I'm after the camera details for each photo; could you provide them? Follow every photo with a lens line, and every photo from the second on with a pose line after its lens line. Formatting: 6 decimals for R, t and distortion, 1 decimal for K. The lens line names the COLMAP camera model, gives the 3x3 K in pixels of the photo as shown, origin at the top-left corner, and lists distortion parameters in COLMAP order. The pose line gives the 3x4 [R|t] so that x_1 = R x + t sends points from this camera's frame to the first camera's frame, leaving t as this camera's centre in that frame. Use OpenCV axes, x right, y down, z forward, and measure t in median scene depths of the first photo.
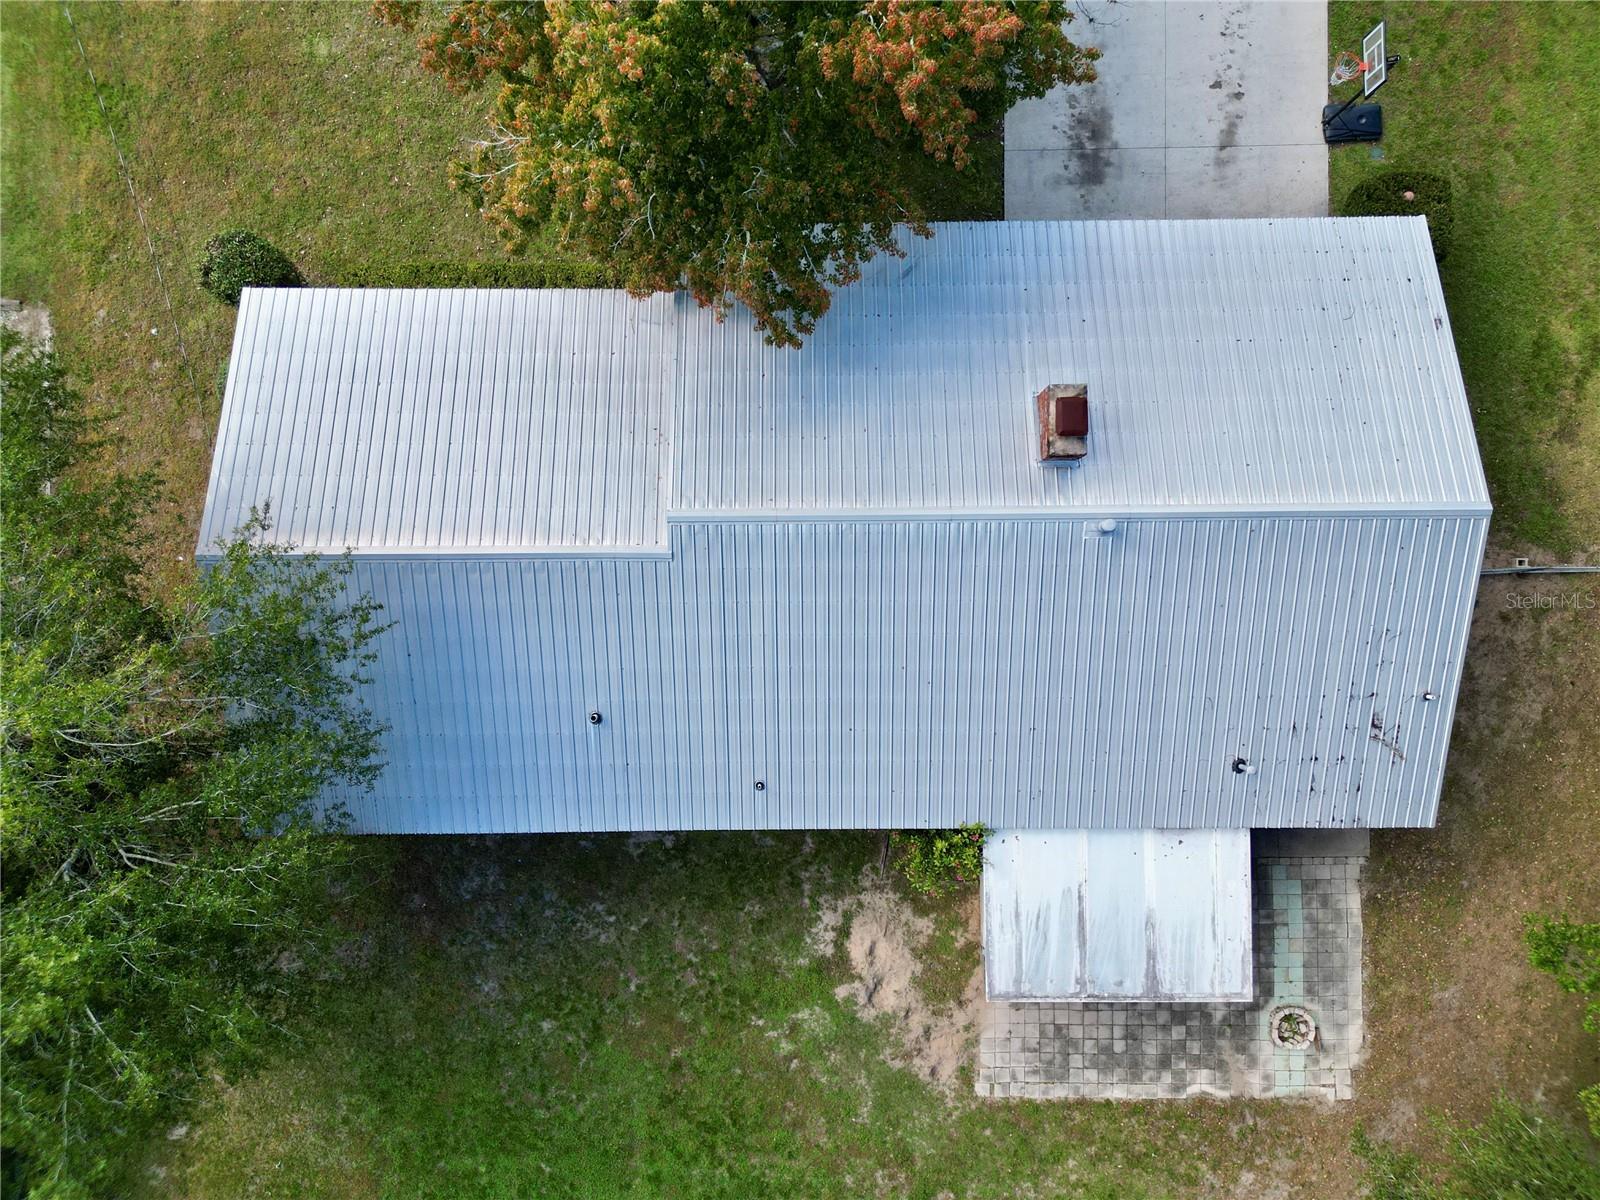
lens RADIAL K [[1122.7, 0, 798.2], [0, 1122.7, 597.4], [0, 0, 1]] dist [0.058176, -0.048095]
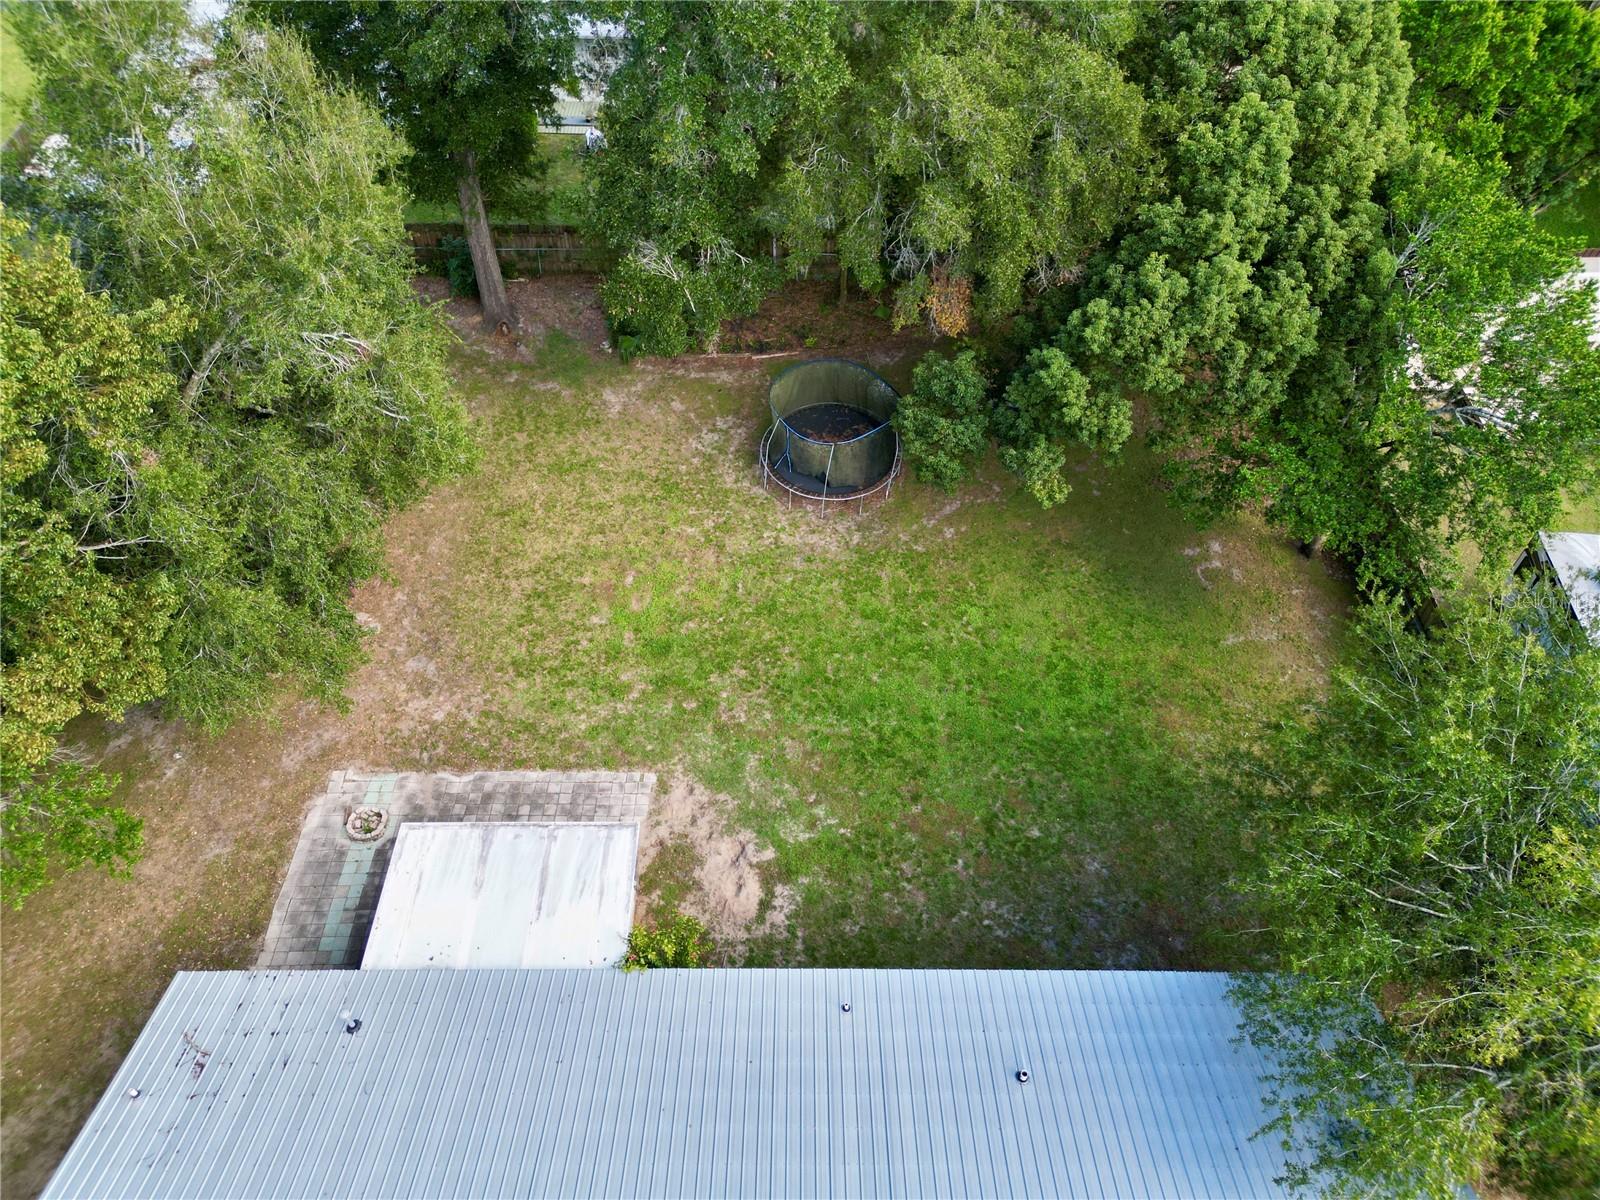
lens RADIAL K [[1122.7, 0, 802.3], [0, 1122.7, 592.2], [0, 0, 1]] dist [0.058176, -0.048095]
pose [[-0.999946, -0.006024, 0.008422, -0.001705], [0.010119, -0.741101, 0.671317, -0.195129], [0.002198, 0.671366, 0.741122, 0.022121]]
